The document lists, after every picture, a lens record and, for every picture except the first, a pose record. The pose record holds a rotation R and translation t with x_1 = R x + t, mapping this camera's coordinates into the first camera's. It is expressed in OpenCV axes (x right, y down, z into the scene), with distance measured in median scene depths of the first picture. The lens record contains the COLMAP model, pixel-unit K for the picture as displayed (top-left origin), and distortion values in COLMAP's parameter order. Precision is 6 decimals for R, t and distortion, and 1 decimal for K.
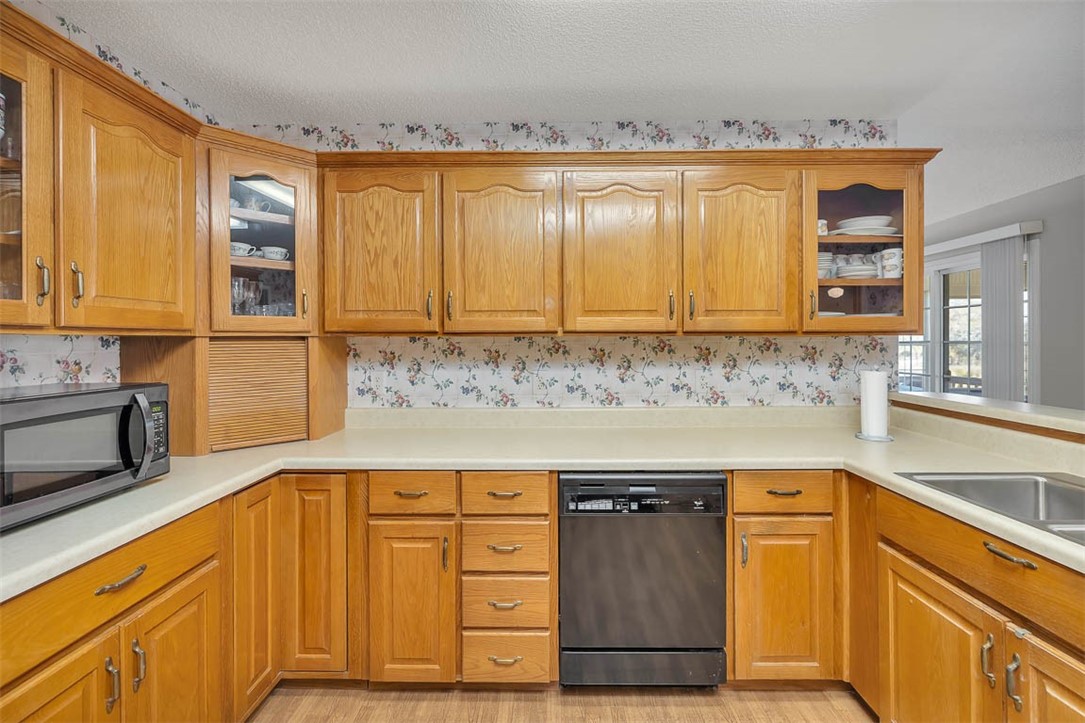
lens RADIAL K [[481.1, 0, 549.4], [0, 481.1, 337.5], [0, 0, 1]] dist [0.008279, -0.001014]
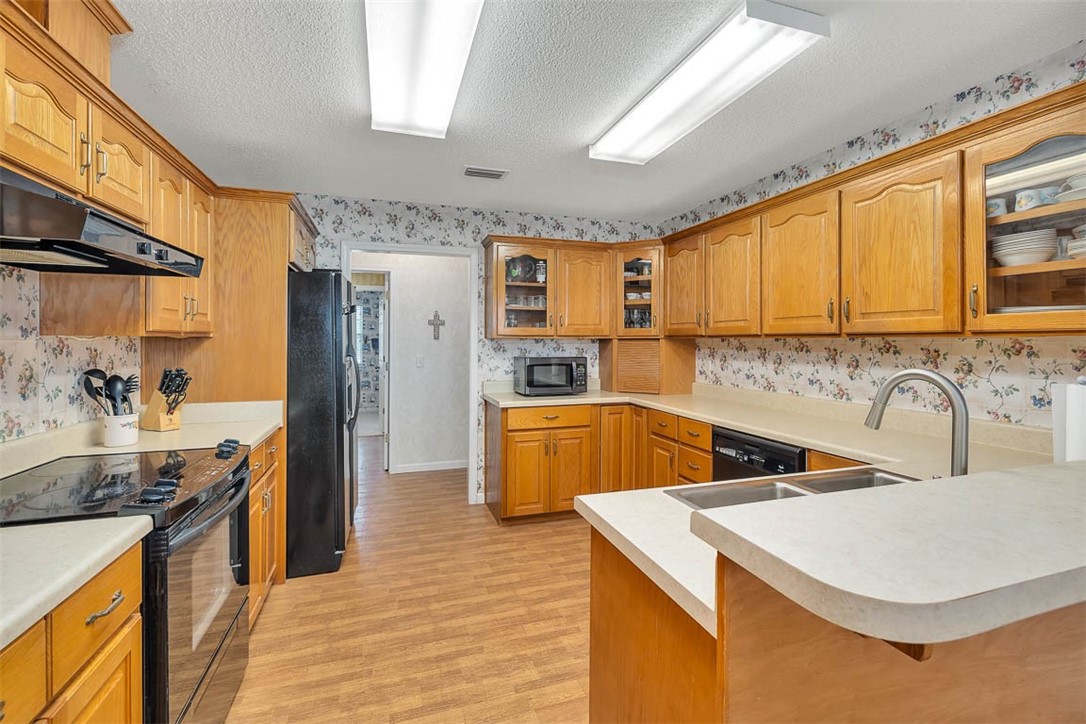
lens RADIAL K [[481.5, 0, 548.1], [0, 481.5, 343.9], [0, 0, 1]] dist [0.008279, -0.001014]
pose [[0.321182, 0.009668, -0.946968, 1.108698], [0.009662, 0.999862, 0.013485, -0.010979], [0.946968, -0.013481, 0.321044, -0.005286]]
